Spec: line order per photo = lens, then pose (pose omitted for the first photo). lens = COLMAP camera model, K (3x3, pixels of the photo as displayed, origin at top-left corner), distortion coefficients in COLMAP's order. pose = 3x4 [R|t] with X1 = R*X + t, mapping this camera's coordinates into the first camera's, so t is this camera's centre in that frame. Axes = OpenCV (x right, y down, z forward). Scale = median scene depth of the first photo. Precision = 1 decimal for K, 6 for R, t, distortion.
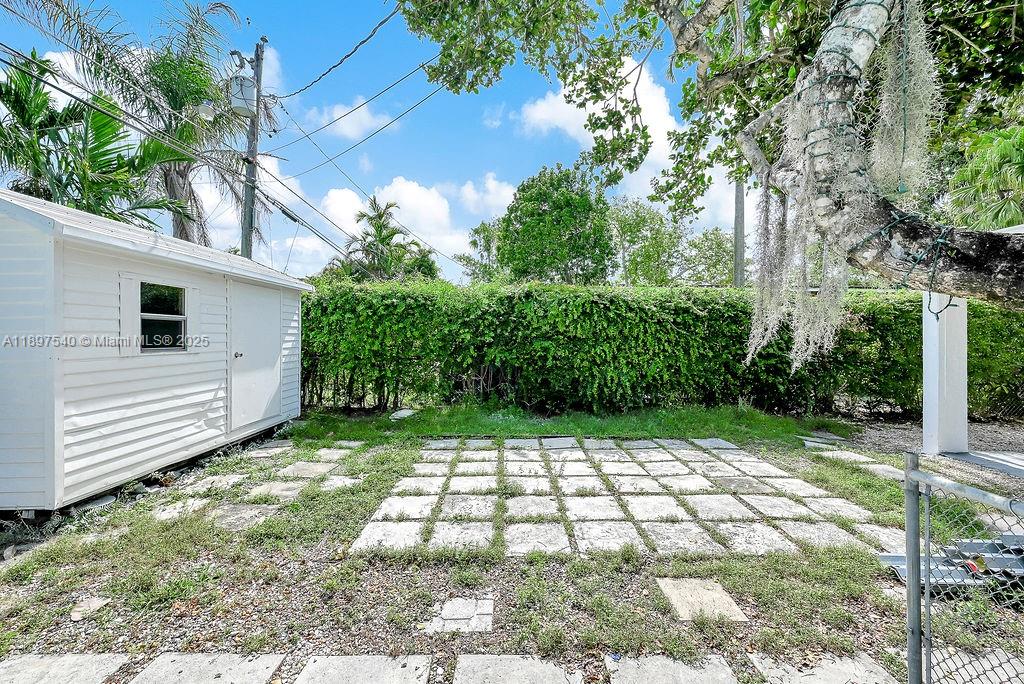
lens RADIAL K [[412.9, 0, 514.2], [0, 412.9, 337.1], [0, 0, 1]] dist [-0.002178, 0.000862]
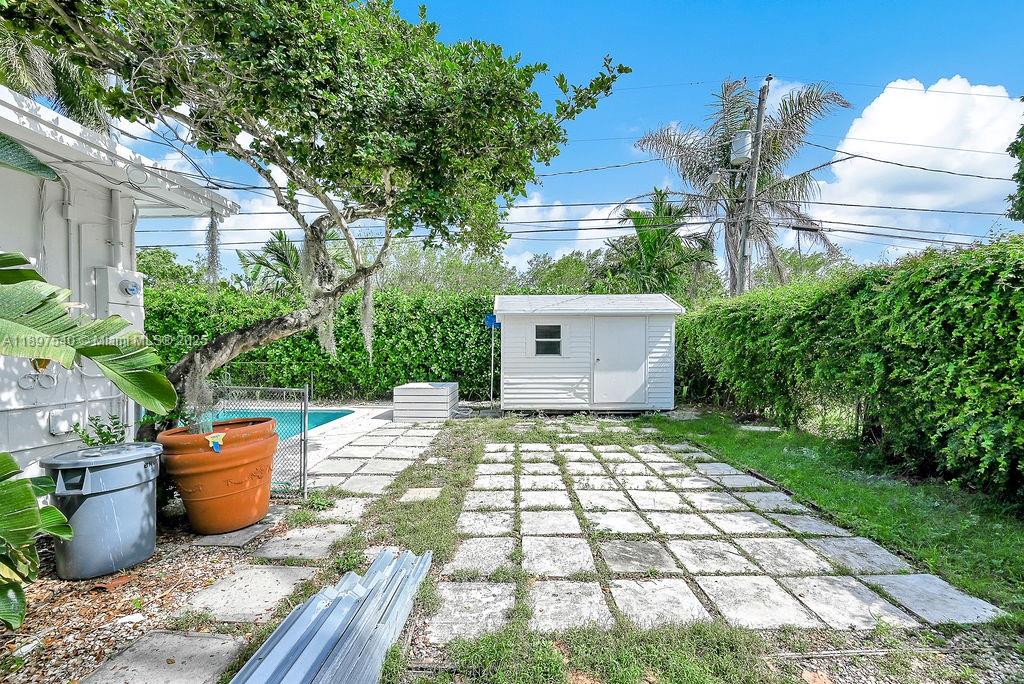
lens RADIAL K [[412.9, 0, 510.6], [0, 412.9, 351.9], [0, 0, 1]] dist [-0.002178, 0.000862]
pose [[-0.015645, -0.000461, -0.999878, 1.190460], [-0.001078, 0.999999, -0.000444, 0.014230], [0.999877, 0.001070, -0.015645, 0.759688]]
